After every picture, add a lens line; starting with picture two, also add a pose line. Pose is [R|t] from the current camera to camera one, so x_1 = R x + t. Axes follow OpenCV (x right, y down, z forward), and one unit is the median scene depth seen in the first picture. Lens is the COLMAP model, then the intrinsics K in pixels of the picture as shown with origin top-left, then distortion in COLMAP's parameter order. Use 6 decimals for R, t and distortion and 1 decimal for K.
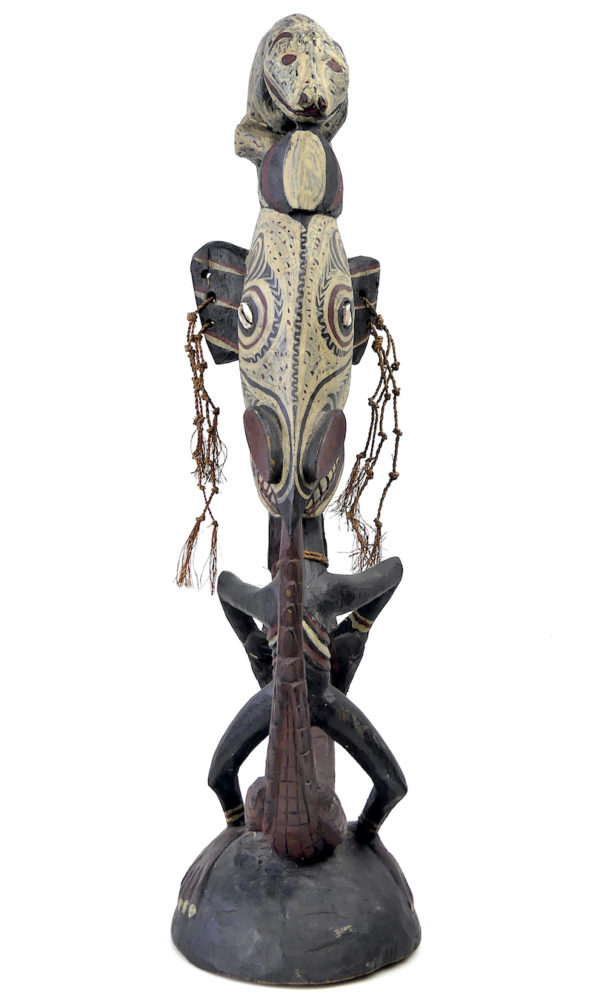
lens RADIAL K [[1192.1, 0, 301.7], [0, 1192.1, 495.5], [0, 0, 1]] dist [-0.027665, 0.000000]
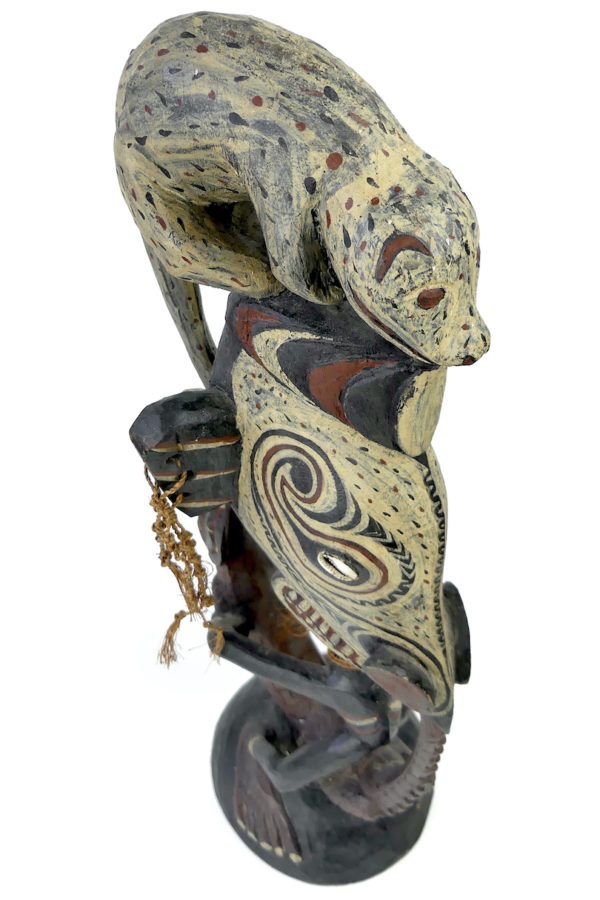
lens RADIAL K [[1085.4, 0, 297.9], [0, 1085.4, 456.2], [0, 0, 1]] dist [-0.027202, 0.000000]
pose [[0.747309, -0.549341, 0.373836, -0.268583], [0.013339, 0.574891, 0.818121, -0.715489], [-0.664343, -0.606403, 0.436949, 0.792781]]
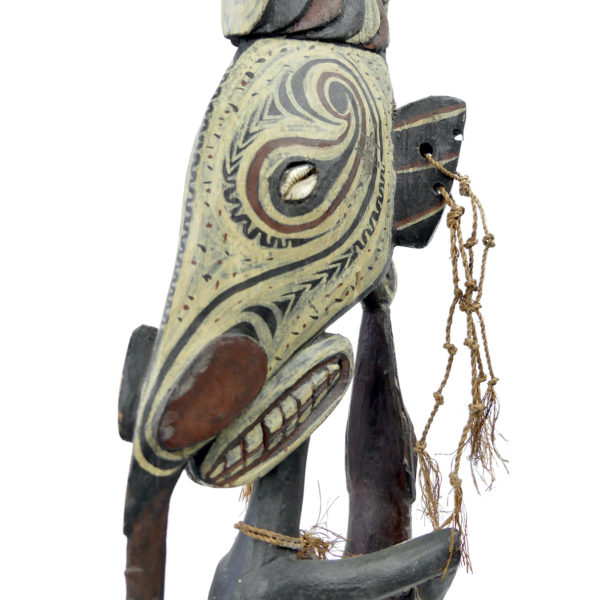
lens RADIAL K [[630.3, 0, 303.8], [0, 630.3, 302.5], [0, 0, 1]] dist [-0.024418, 0.000000]
pose [[0.770009, 0.022094, -0.637651, 0.266259], [-0.015293, 0.999752, 0.016172, -0.093486], [0.637850, -0.002701, 0.770156, 0.750178]]
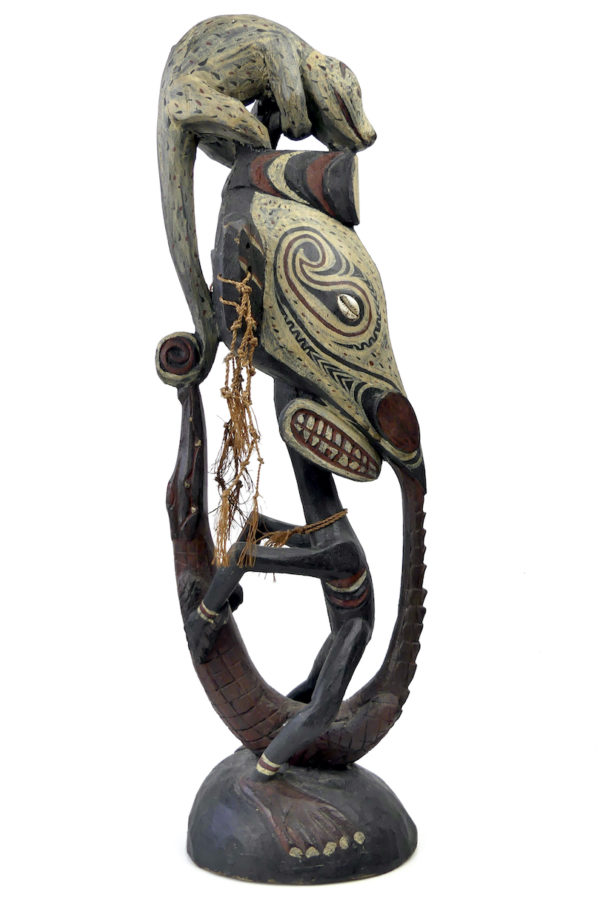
lens RADIAL K [[1085.4, 0, 337.5], [0, 1085.4, 464.5], [0, 0, 1]] dist [-0.027202, 0.000000]
pose [[-0.025609, -0.054950, 0.998161, -1.106499], [0.013302, 0.998381, 0.055303, -0.059130], [-0.999584, 0.014694, -0.024836, 1.056150]]
